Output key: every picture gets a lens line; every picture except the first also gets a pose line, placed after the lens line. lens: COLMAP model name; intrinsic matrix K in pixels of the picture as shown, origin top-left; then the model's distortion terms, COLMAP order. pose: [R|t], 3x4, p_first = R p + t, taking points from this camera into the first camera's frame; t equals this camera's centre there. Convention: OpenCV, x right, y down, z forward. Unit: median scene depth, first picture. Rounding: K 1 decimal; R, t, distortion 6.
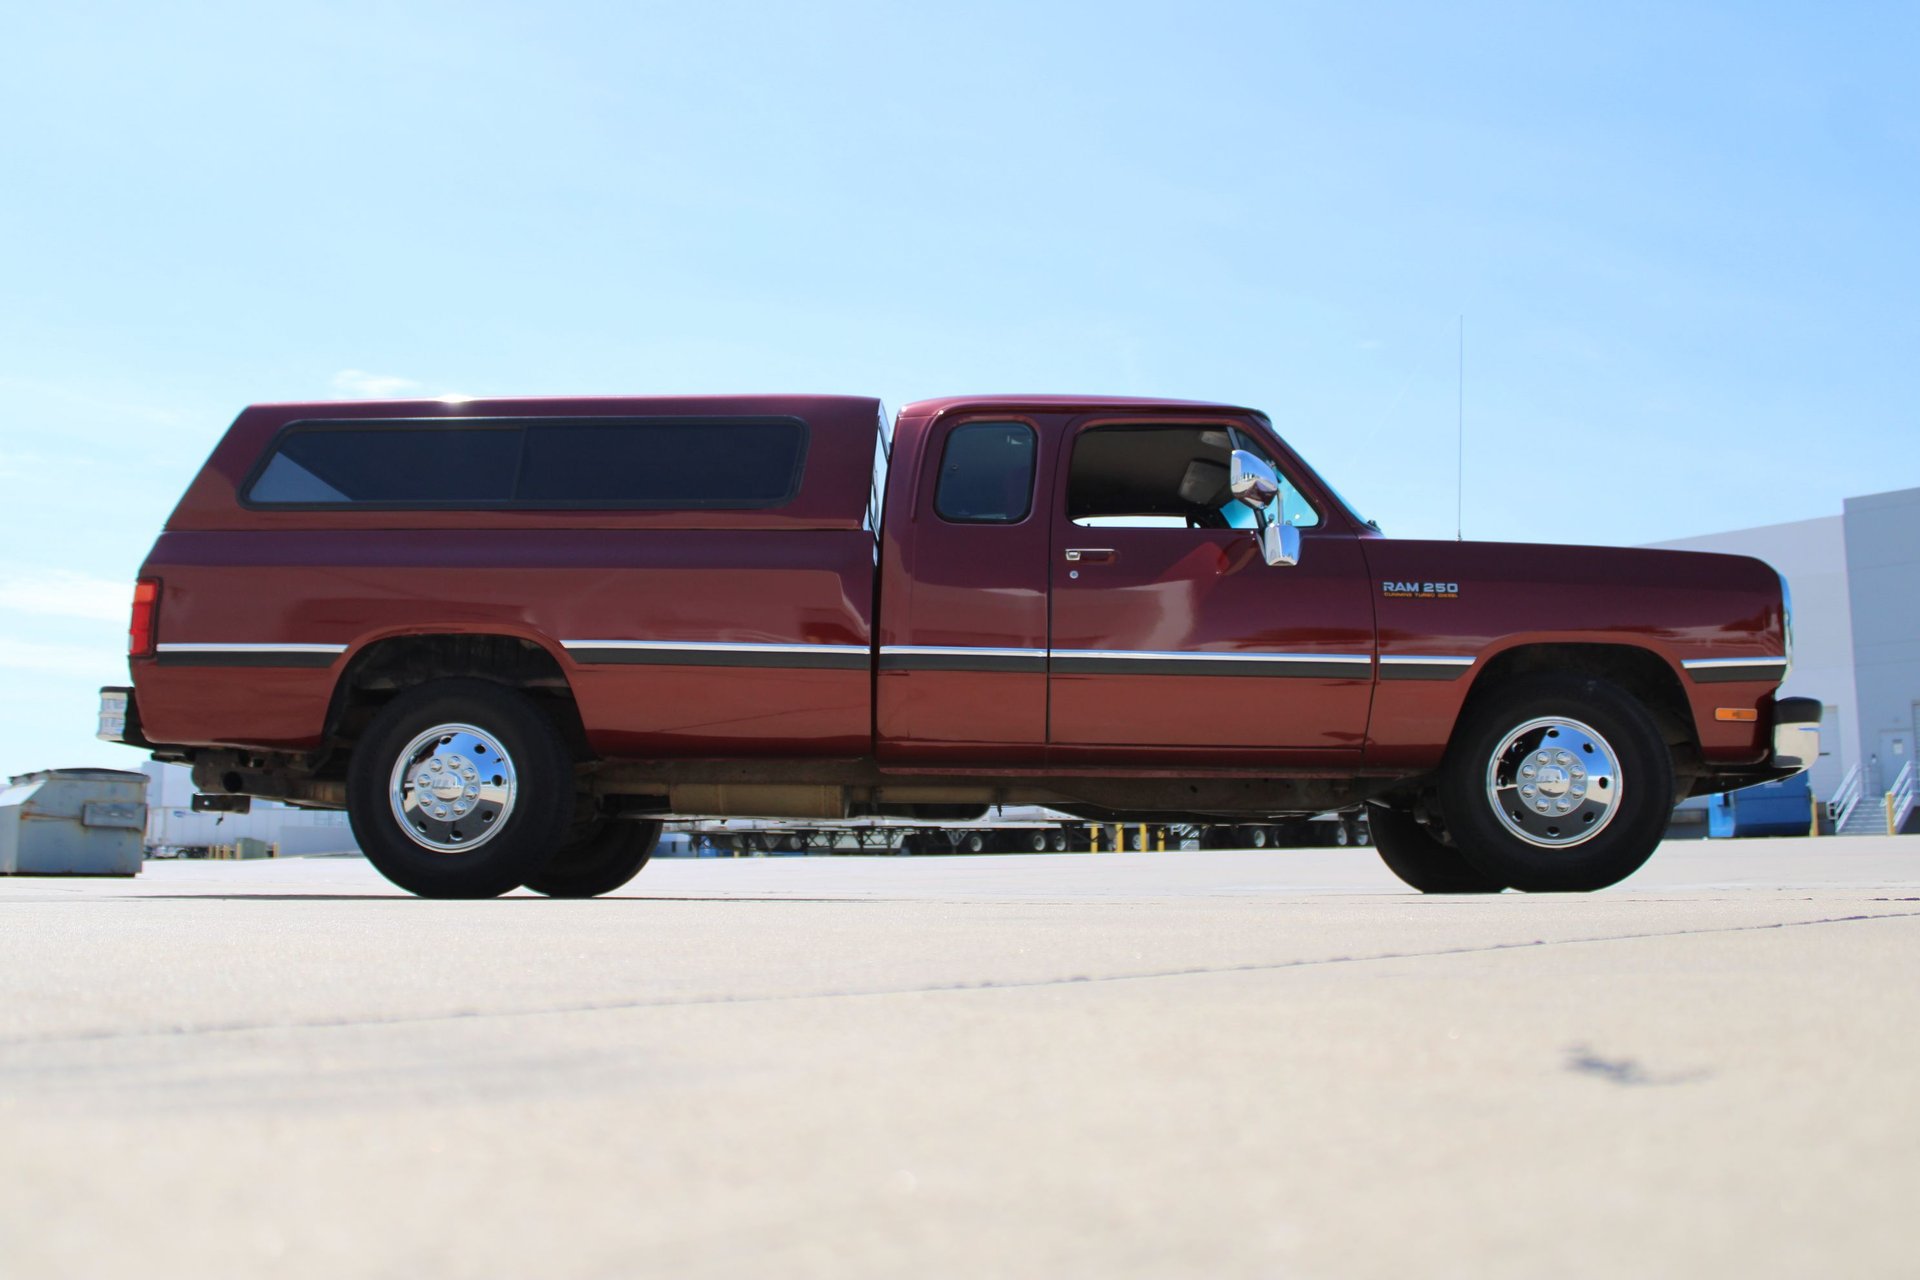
lens RADIAL K [[1802.6, 0, 976.3], [0, 1802.6, 650.8], [0, 0, 1]] dist [-0.153991, 0.159402]
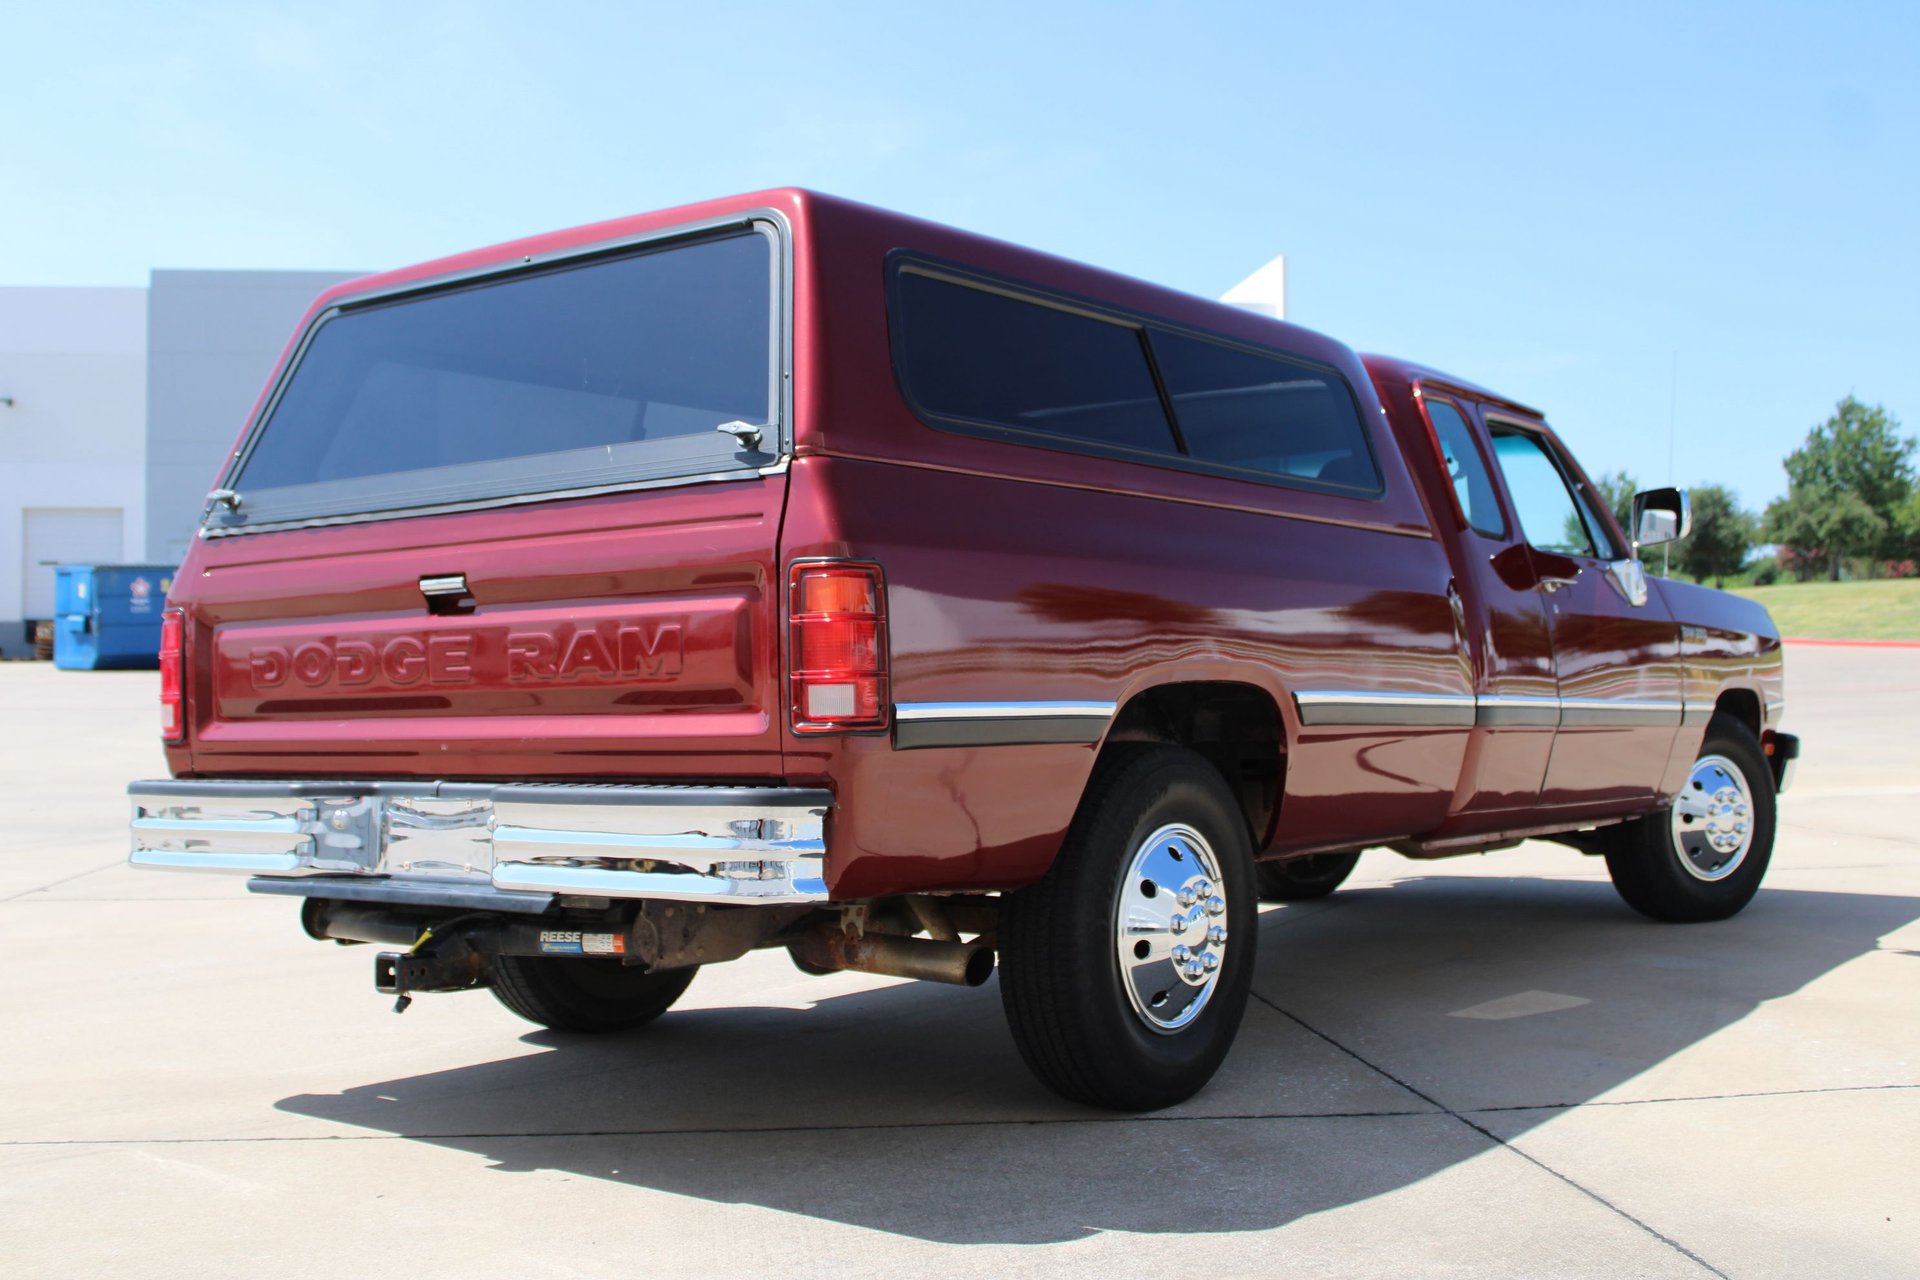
lens RADIAL K [[2113.2, 0, 965.5], [0, 2113.2, 623.8], [0, 0, 1]] dist [-0.127907, 0.184350]
pose [[0.576590, 0.018519, 0.816824, -0.920728], [-0.102886, 0.993430, 0.050104, -0.055633], [-0.810530, -0.112929, 0.574707, 0.656003]]
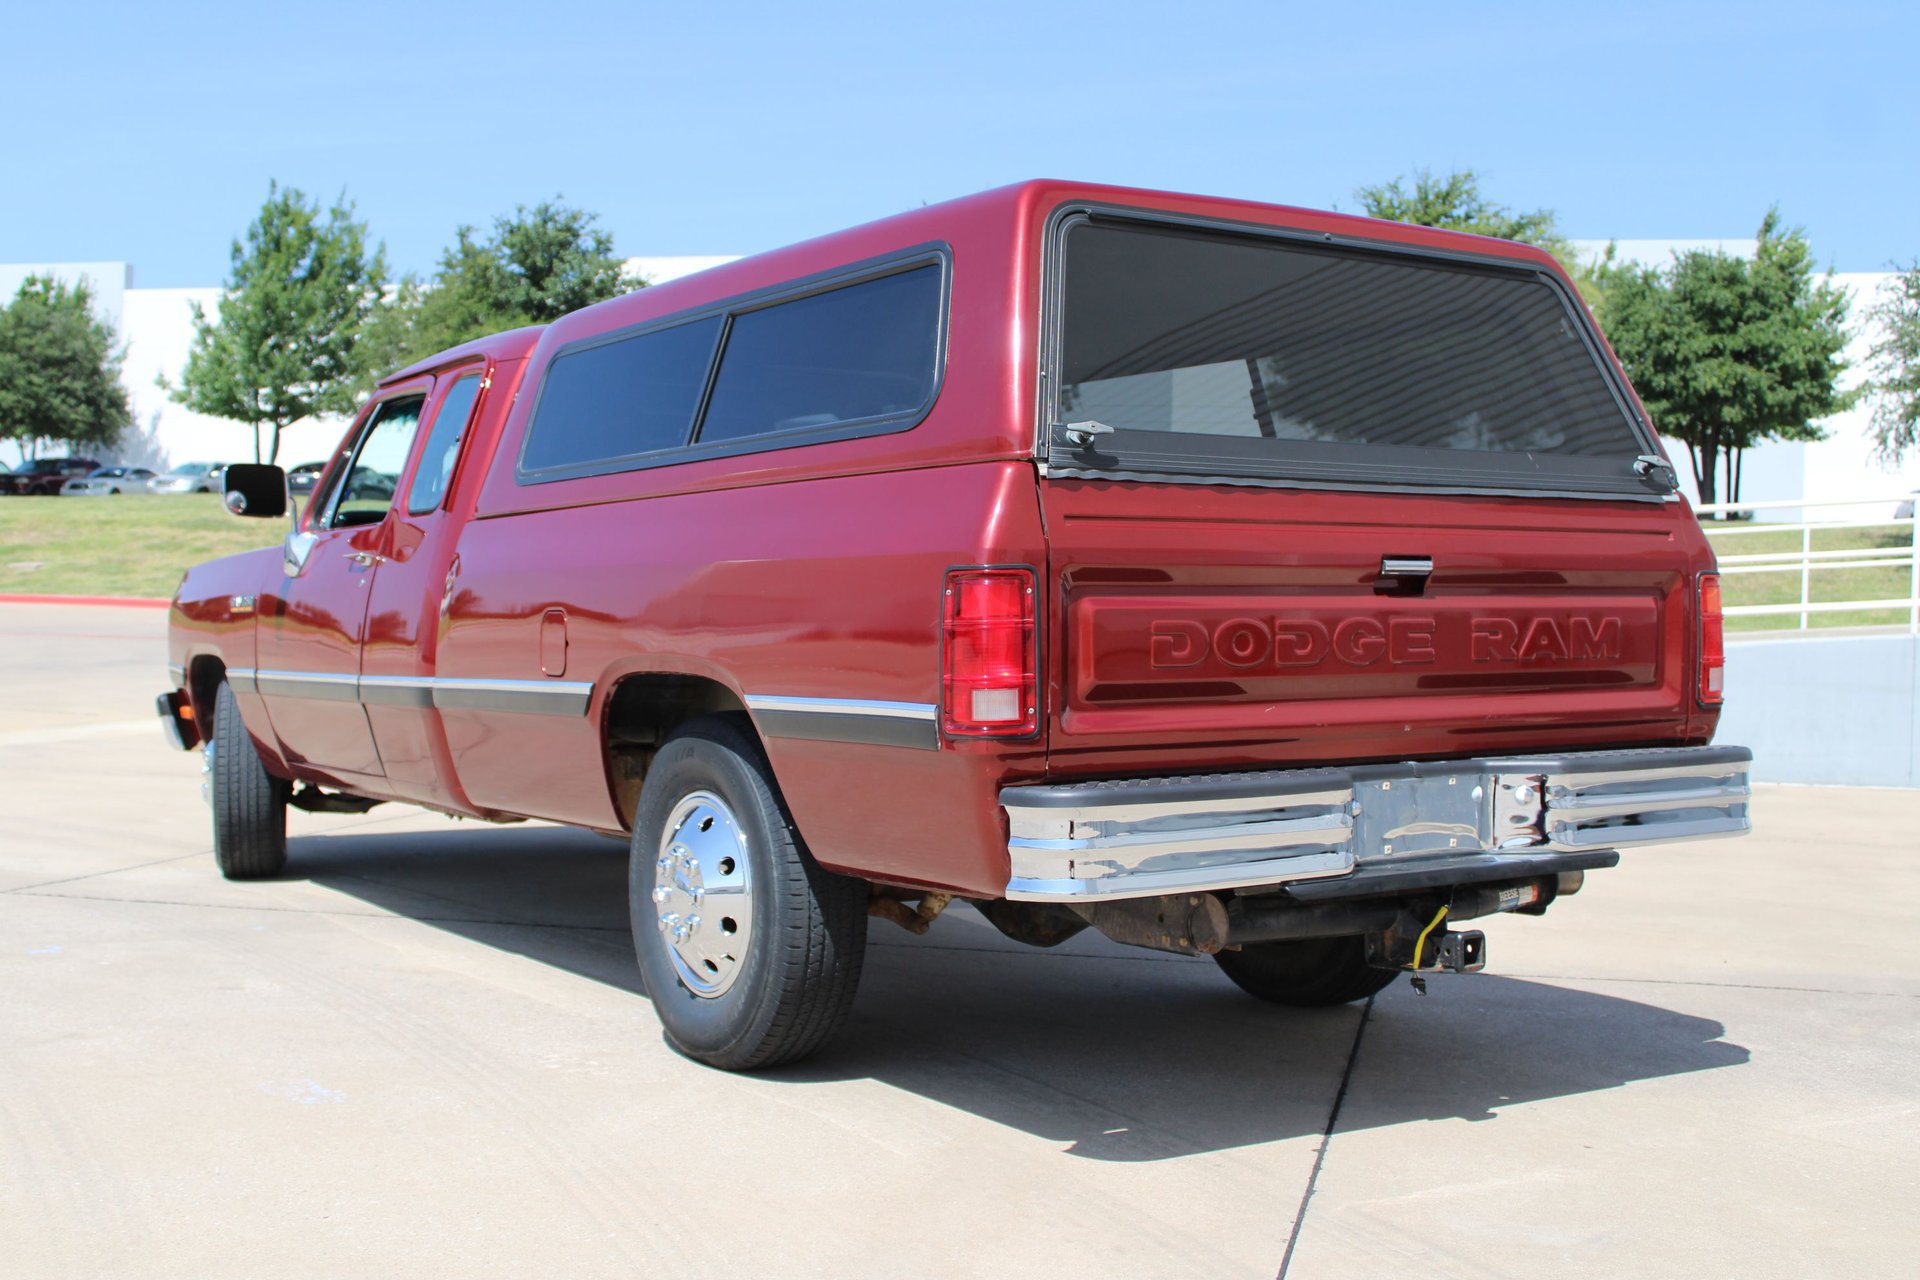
lens RADIAL K [[2161.1, 0, 962.7], [0, 2161.1, 633.5], [0, 0, 1]] dist [-0.110049, 0.152357]
pose [[-0.567523, -0.011377, 0.823279, -0.954311], [-0.123470, 0.989774, -0.071436, 0.064372], [-0.814047, -0.142192, -0.563124, 1.626125]]
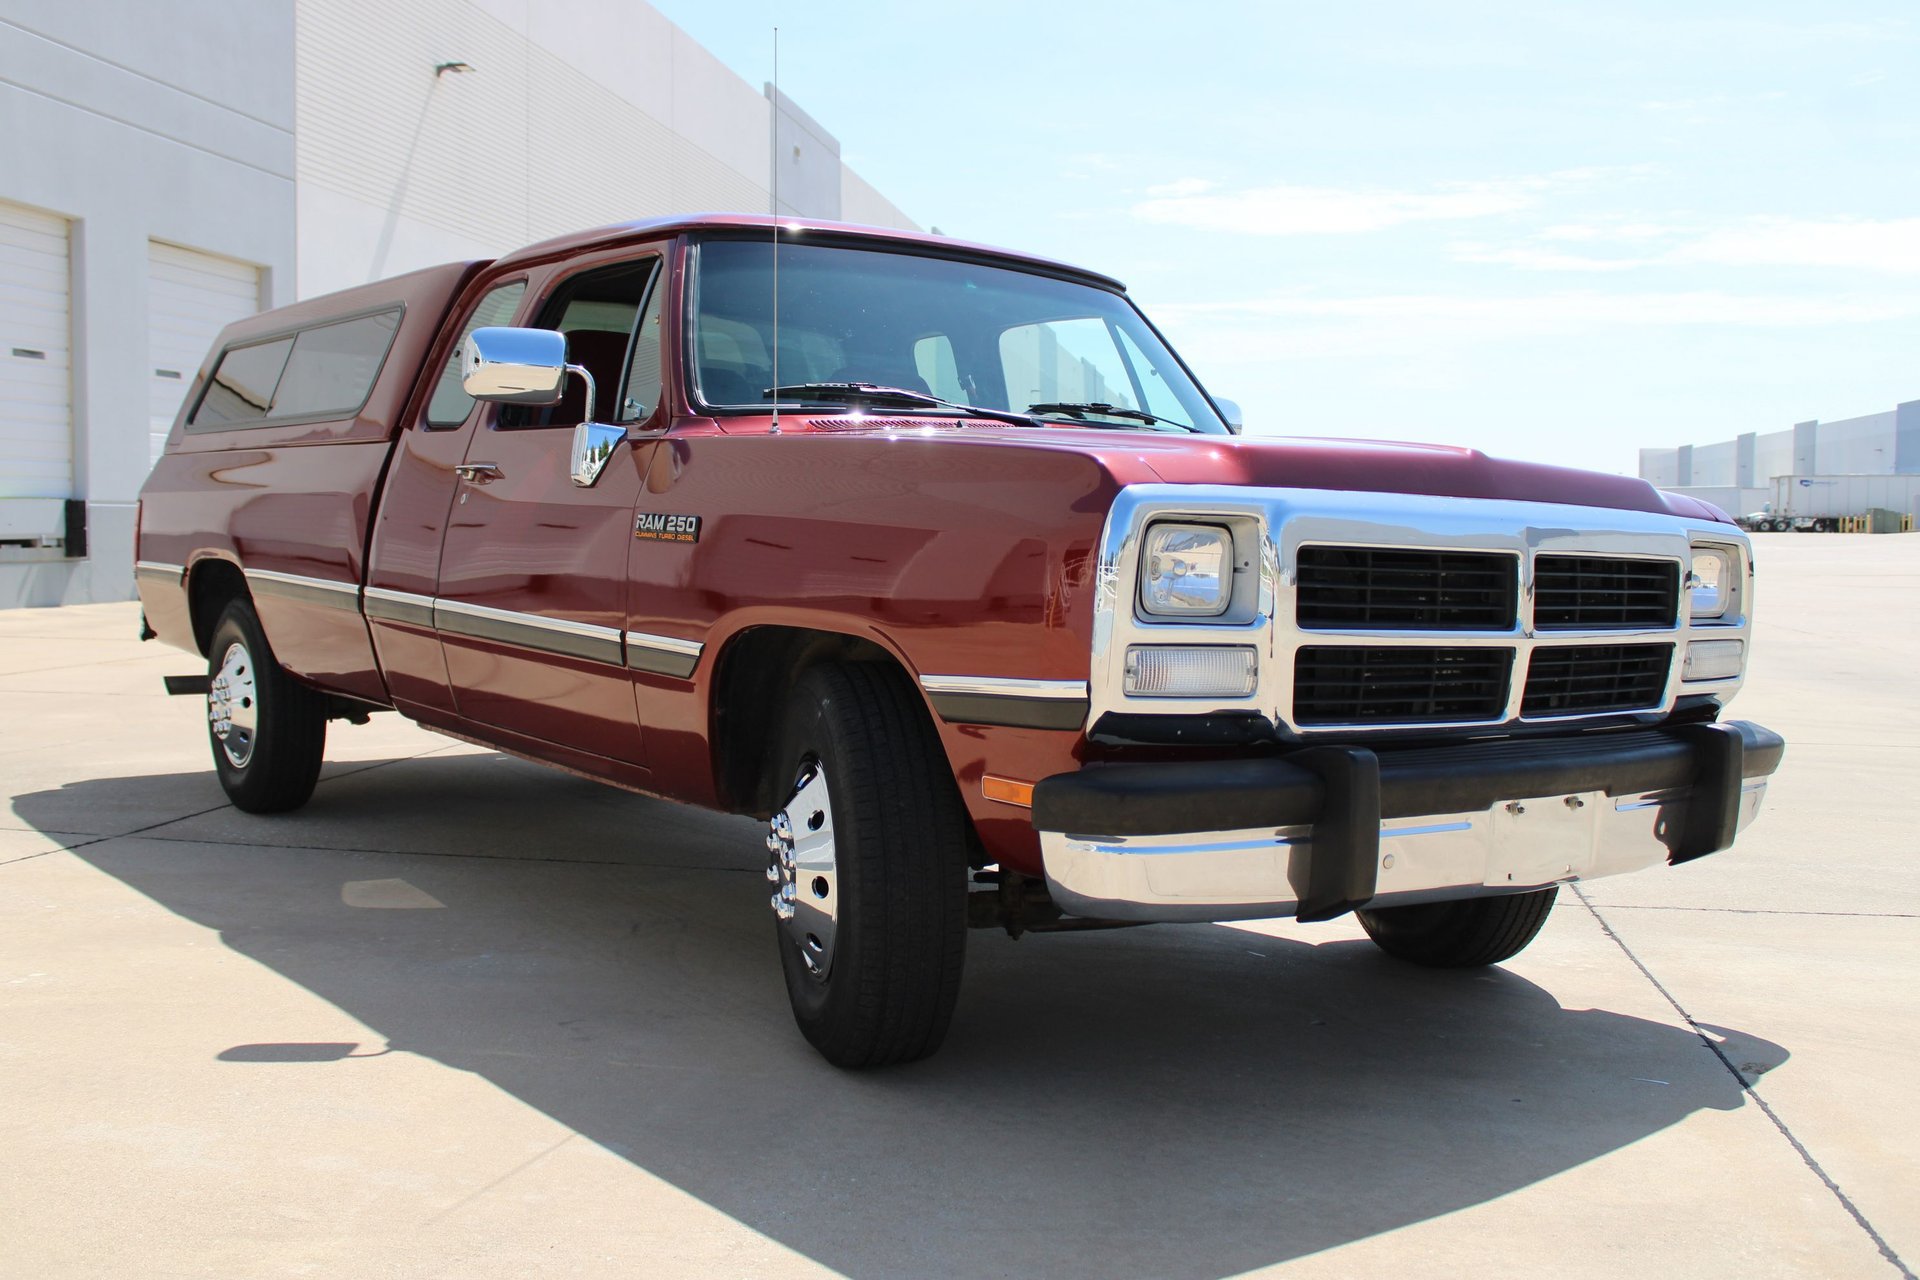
lens RADIAL K [[1925.1, 0, 986.9], [0, 1925.1, 677.2], [0, 0, 1]] dist [-0.140094, 0.146779]
pose [[0.624818, 0.072118, -0.777433, 0.825392], [0.088119, 0.982849, 0.161994, -0.079685], [0.775782, -0.169723, 0.607747, 0.670877]]
